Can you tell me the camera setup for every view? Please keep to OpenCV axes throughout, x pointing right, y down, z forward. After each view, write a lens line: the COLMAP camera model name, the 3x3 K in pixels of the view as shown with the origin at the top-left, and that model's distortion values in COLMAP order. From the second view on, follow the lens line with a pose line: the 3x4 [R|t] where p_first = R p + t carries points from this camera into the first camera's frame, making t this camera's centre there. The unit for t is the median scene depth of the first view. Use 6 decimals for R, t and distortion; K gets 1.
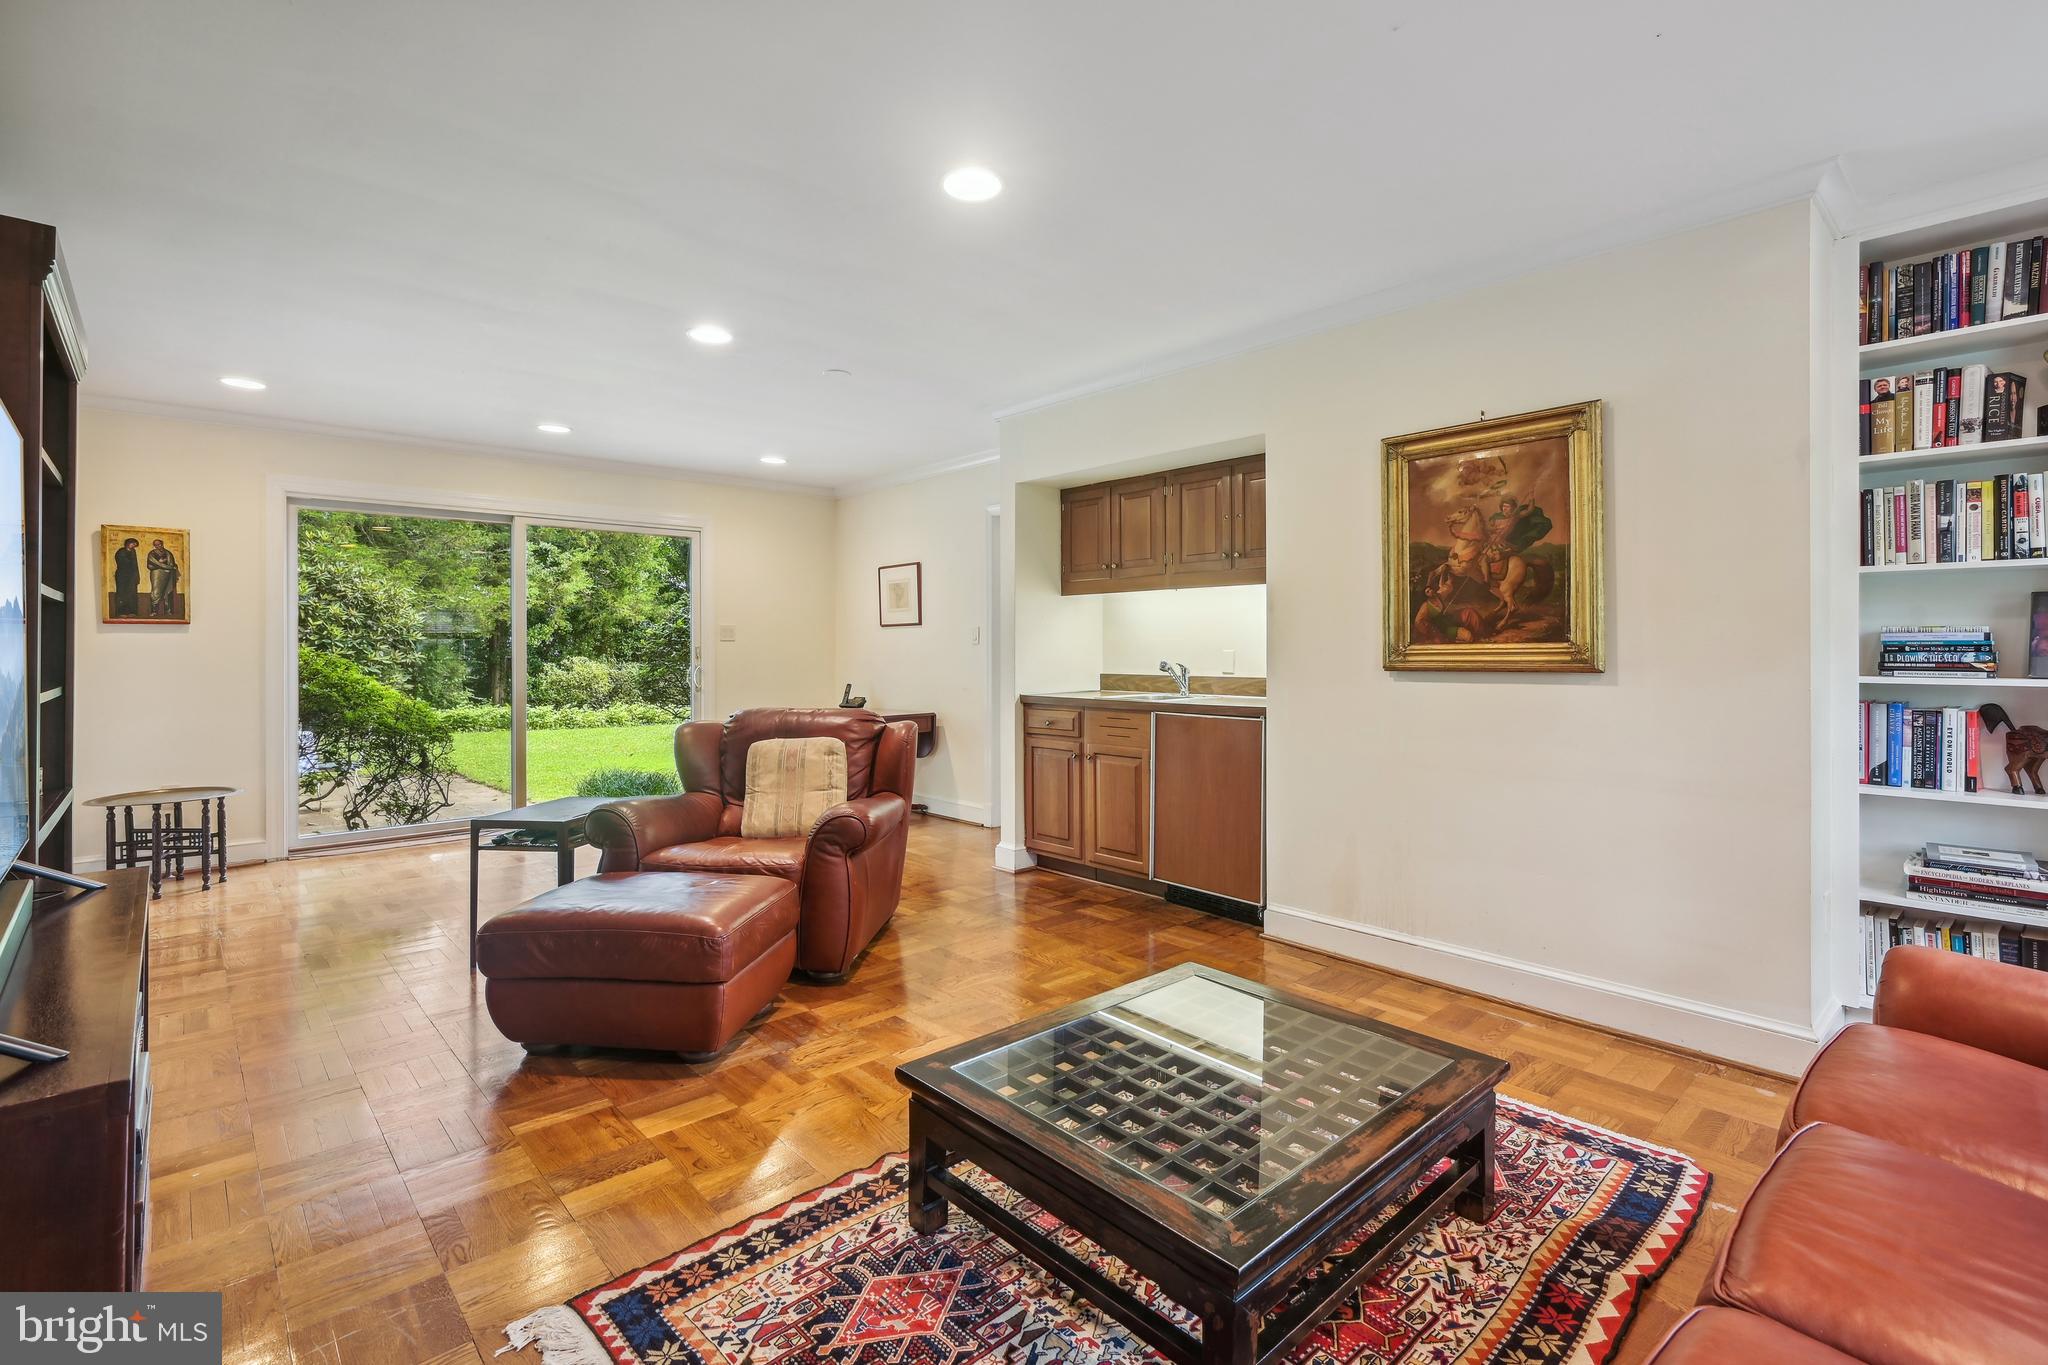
lens RADIAL K [[942.3, 0, 1027.1], [0, 942.3, 640.7], [0, 0, 1]] dist [0.001566, 0.000213]
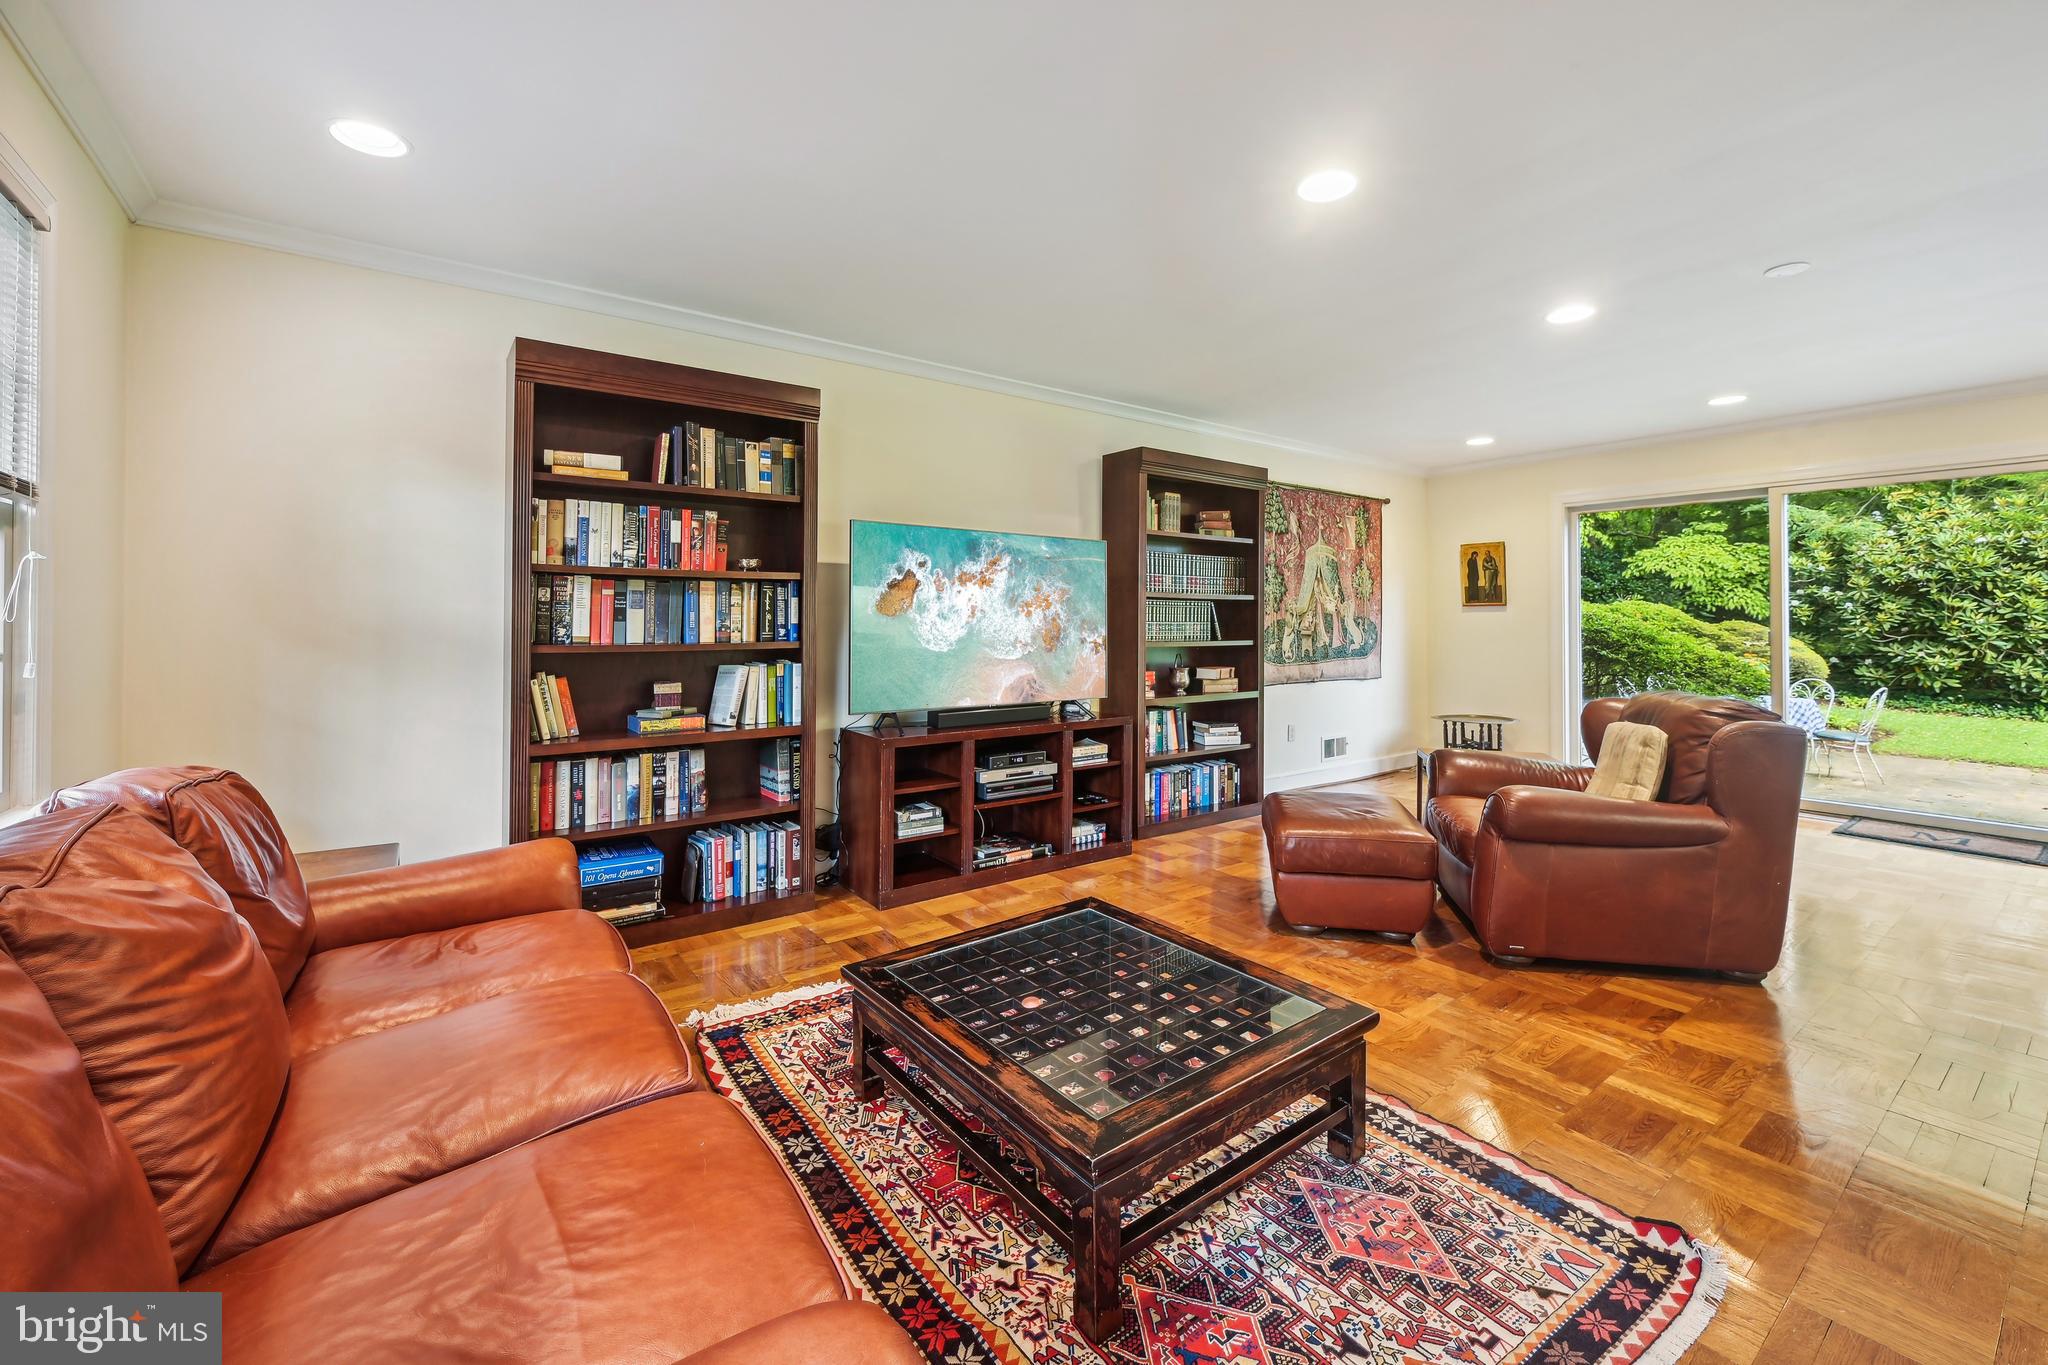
lens RADIAL K [[816.4, 0, 1028.0], [0, 816.4, 597.7], [0, 0, 1]] dist [-0.000055, 0.000003]
pose [[-0.093635, -0.027752, -0.995220, 0.890191], [0.006714, 0.999571, -0.028505, 0.003164], [0.995584, -0.009351, -0.093409, 0.756453]]
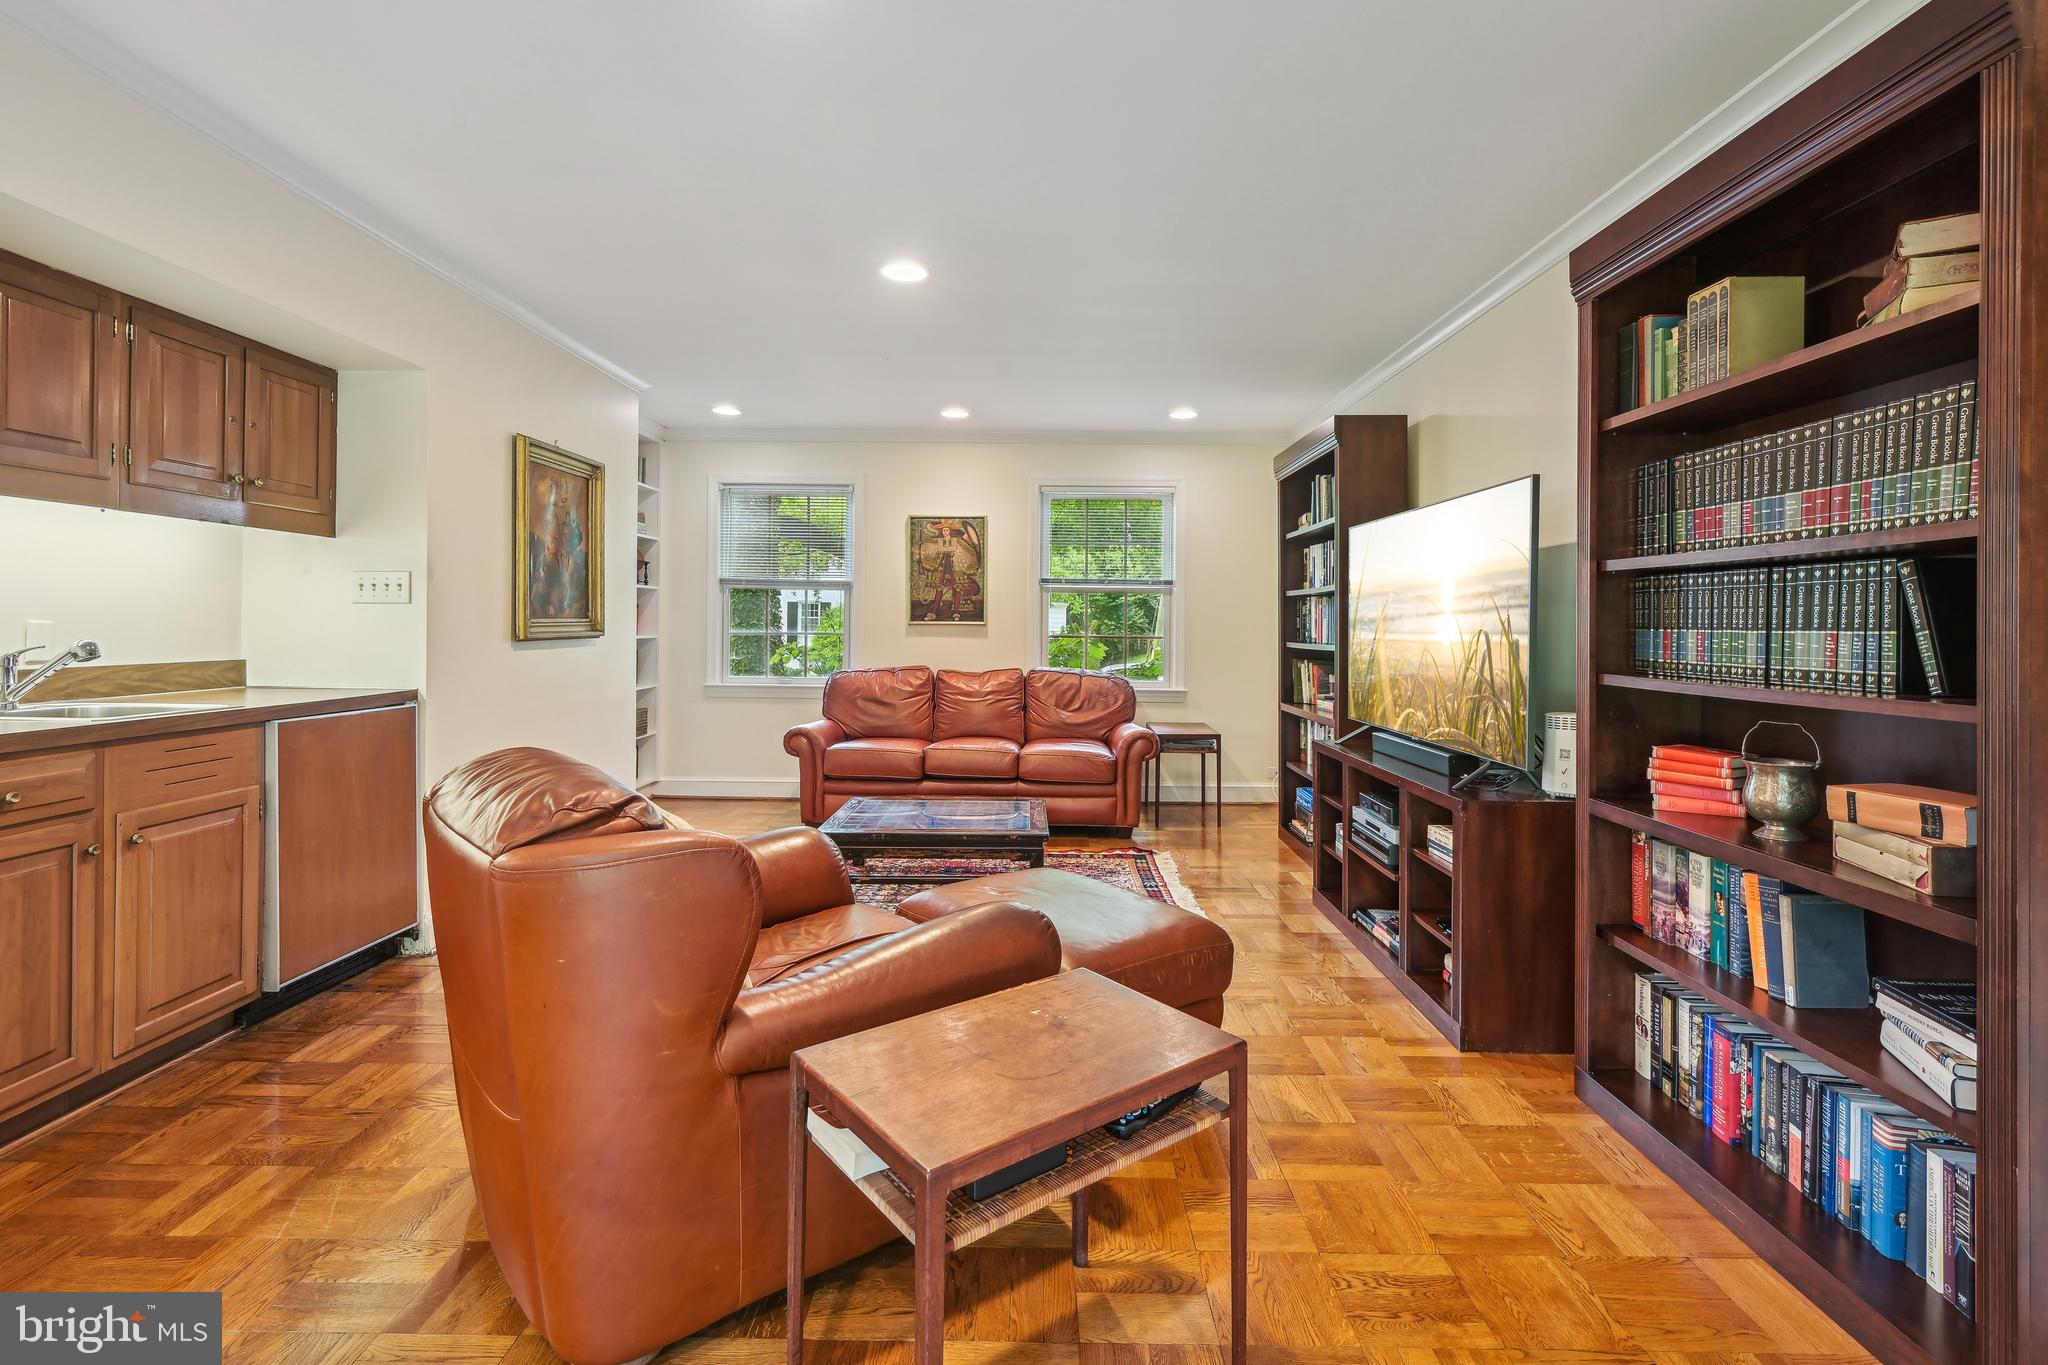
lens RADIAL K [[942.3, 0, 1027.1], [0, 942.3, 640.7], [0, 0, 1]] dist [0.001566, 0.000213]
pose [[-0.733282, -0.013574, 0.679789, -1.119577], [-0.010867, 0.999907, 0.008243, 0.017476], [-0.679838, -0.001343, -0.733361, 1.898170]]
